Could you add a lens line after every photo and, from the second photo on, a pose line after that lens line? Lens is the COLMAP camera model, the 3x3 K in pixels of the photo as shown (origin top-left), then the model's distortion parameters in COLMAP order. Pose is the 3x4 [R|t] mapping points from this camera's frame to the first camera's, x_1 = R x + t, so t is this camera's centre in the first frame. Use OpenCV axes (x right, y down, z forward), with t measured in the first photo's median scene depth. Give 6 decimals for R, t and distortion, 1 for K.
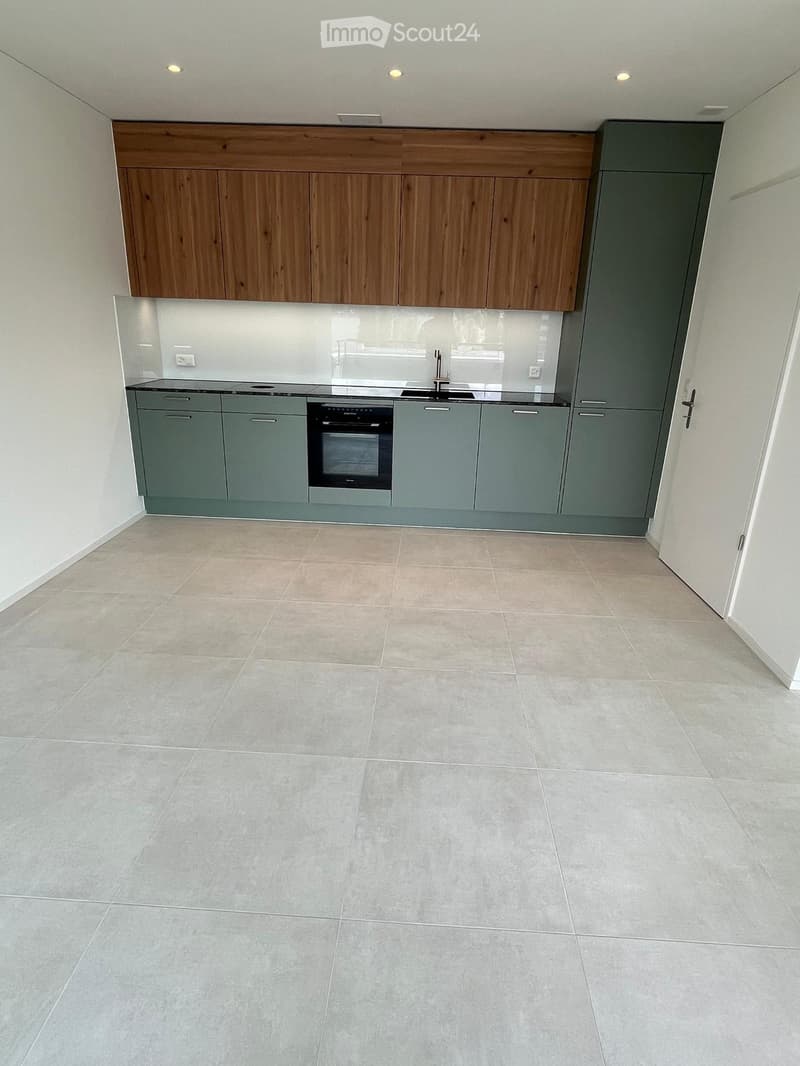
lens RADIAL K [[601.8, 0, 400.0], [0, 601.8, 533.0], [0, 0, 1]] dist [0.001461, -0.001758]
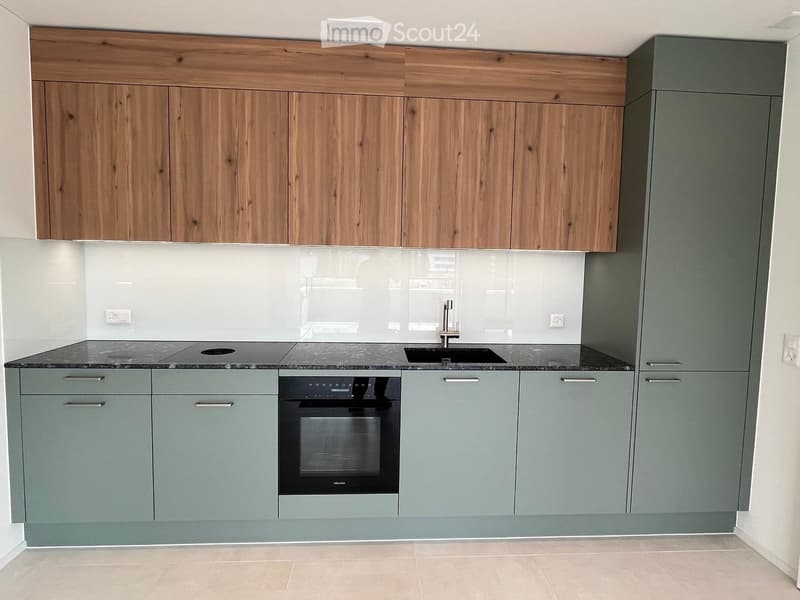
lens RADIAL K [[451.6, 0, 399.4], [0, 451.6, 289.8], [0, 0, 1]] dist [0.001461, -0.001758]
pose [[0.993492, -0.017857, 0.112495, -0.074592], [0.047824, 0.961760, -0.269687, -0.171652], [-0.103377, 0.273311, 0.956355, 0.468567]]
